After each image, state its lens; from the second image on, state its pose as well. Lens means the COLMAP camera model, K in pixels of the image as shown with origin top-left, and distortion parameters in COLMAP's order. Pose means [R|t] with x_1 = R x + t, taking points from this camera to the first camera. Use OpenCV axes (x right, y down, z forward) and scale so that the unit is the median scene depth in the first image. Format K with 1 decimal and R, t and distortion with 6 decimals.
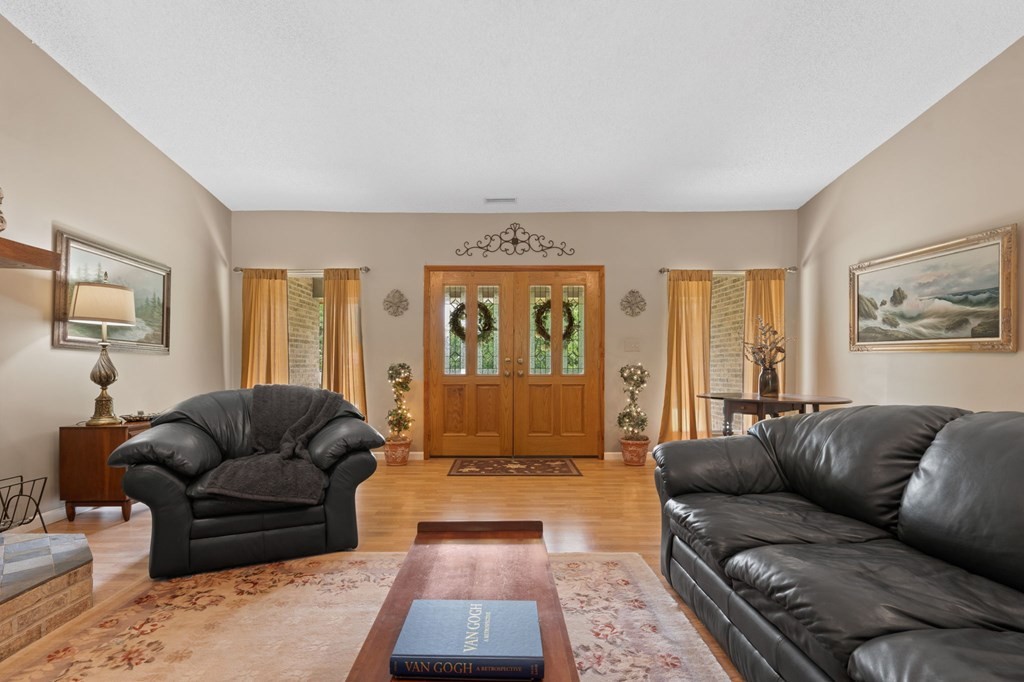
lens RADIAL K [[474.5, 0, 500.4], [0, 474.5, 378.6], [0, 0, 1]] dist [0.002497, 0.000097]
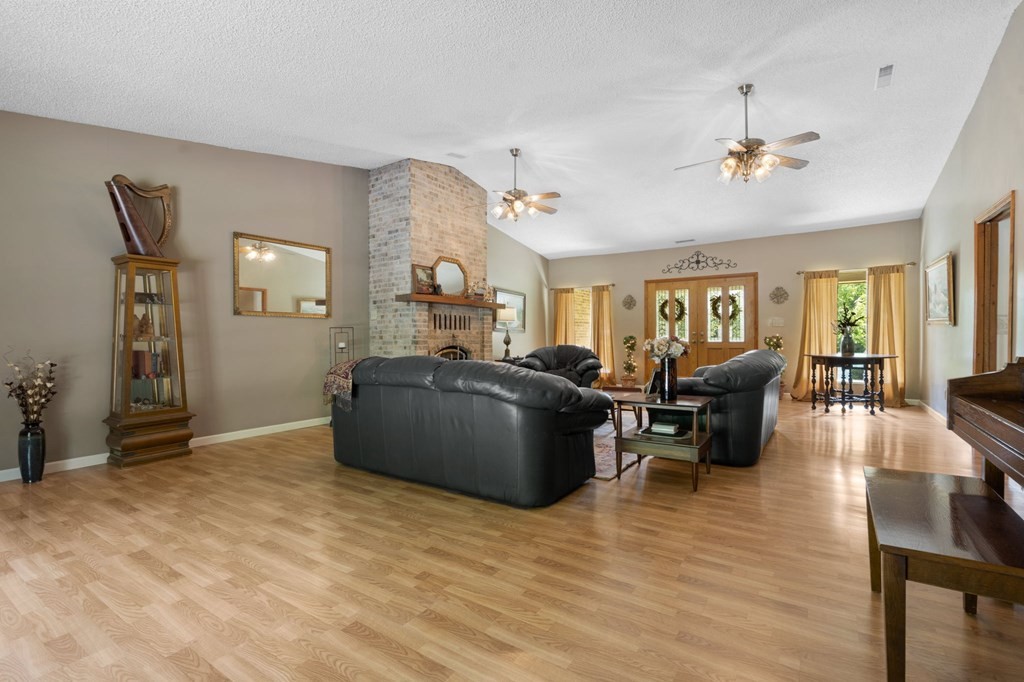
lens RADIAL K [[475.3, 0, 508.0], [0, 475.3, 345.9], [0, 0, 1]] dist [-0.000210, -0.000192]
pose [[0.829941, 0.004136, -0.557836, 0.630615], [-0.008686, 0.999947, -0.005509, 0.033502], [0.557784, 0.009417, 0.829933, -1.168864]]
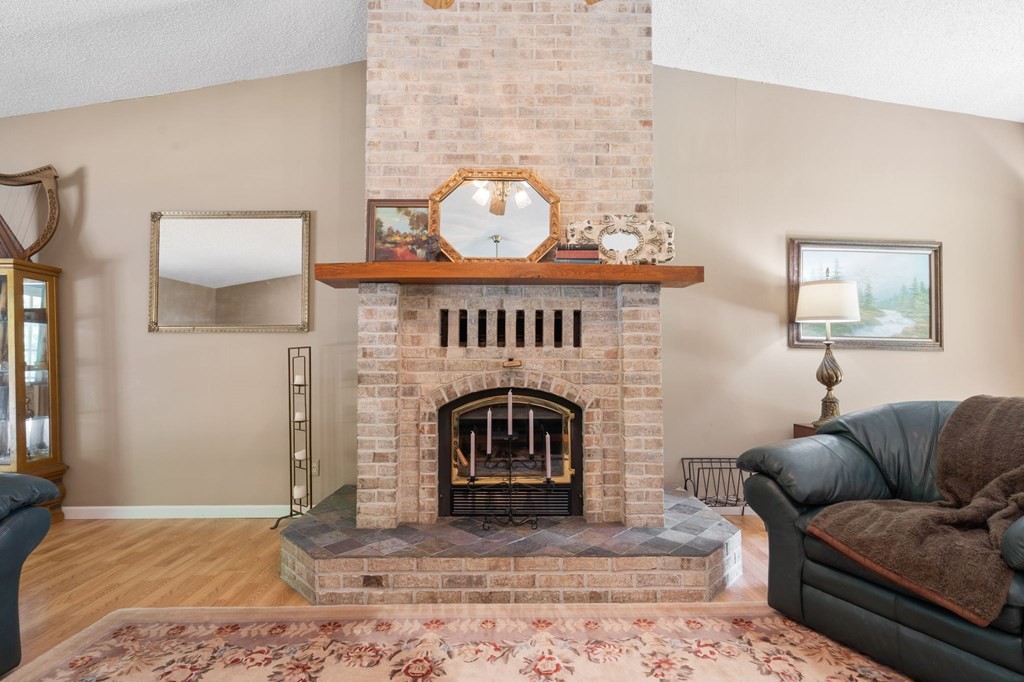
lens RADIAL K [[475.3, 0, 508.0], [0, 475.3, 345.9], [0, 0, 1]] dist [-0.000210, -0.000192]
pose [[0.011384, -0.039229, -0.999165, 0.114811], [-0.023303, 0.998948, -0.039486, -0.013184], [0.999664, 0.023733, 0.010457, 0.340087]]
